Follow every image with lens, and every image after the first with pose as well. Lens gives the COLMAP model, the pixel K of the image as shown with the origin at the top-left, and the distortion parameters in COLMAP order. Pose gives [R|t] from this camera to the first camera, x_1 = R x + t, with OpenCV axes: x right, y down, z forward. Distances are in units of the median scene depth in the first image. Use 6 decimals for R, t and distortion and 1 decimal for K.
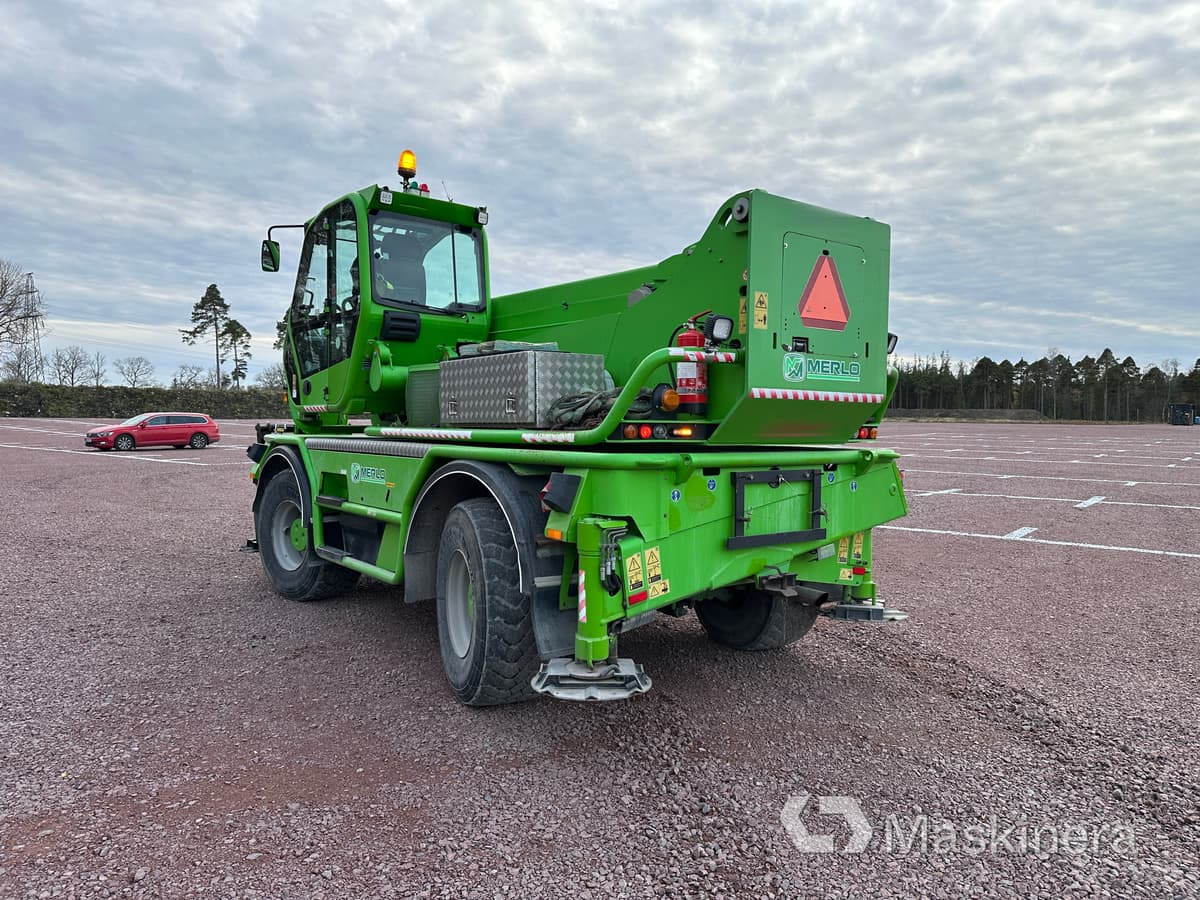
lens RADIAL K [[848.7, 0, 597.1], [0, 848.7, 458.7], [0, 0, 1]] dist [0.025100, -0.034456]
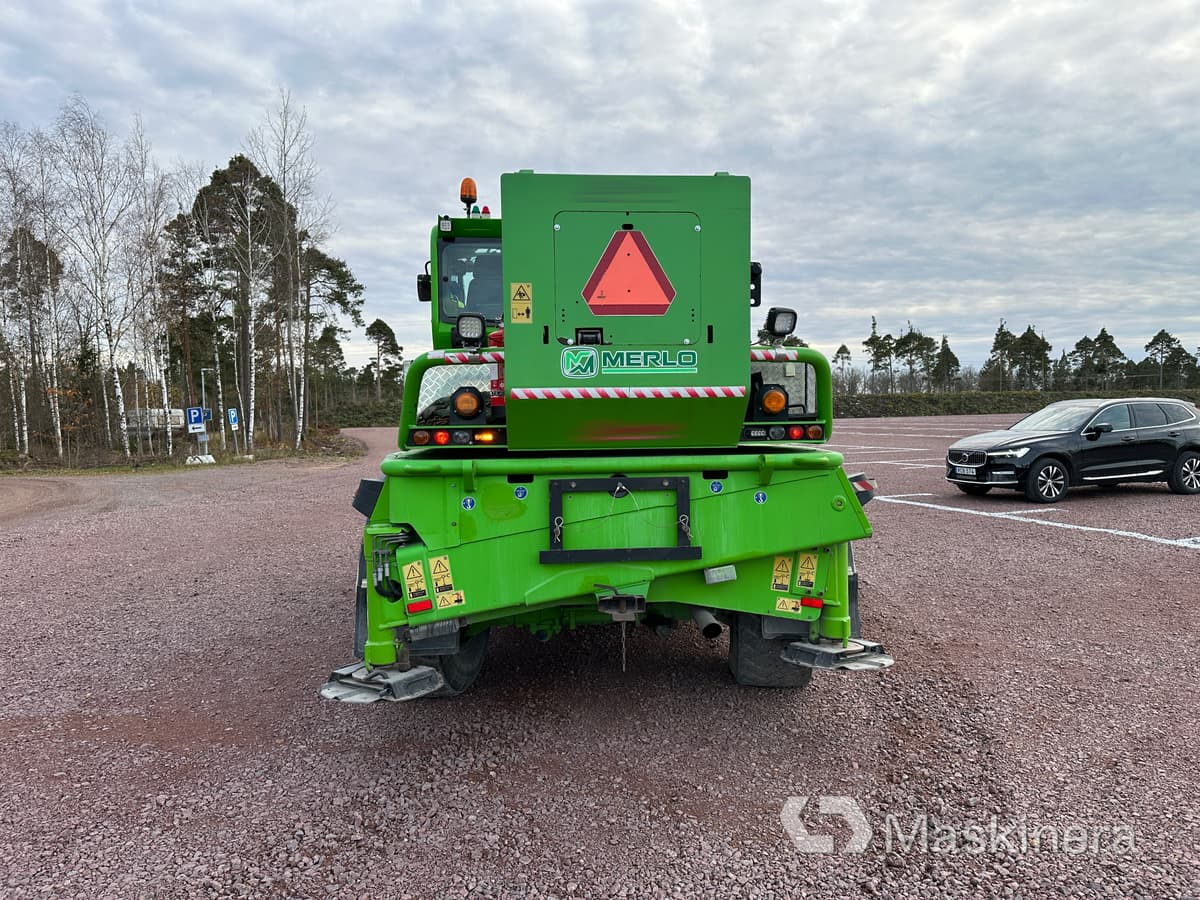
lens RADIAL K [[848.7, 0, 635.2], [0, 848.7, 450.3], [0, 0, 1]] dist [0.025100, -0.034456]
pose [[0.836001, -0.006783, -0.548685, 0.519713], [0.003816, 0.999971, -0.006549, -0.006795], [0.548714, 0.003381, 0.836003, 0.198555]]
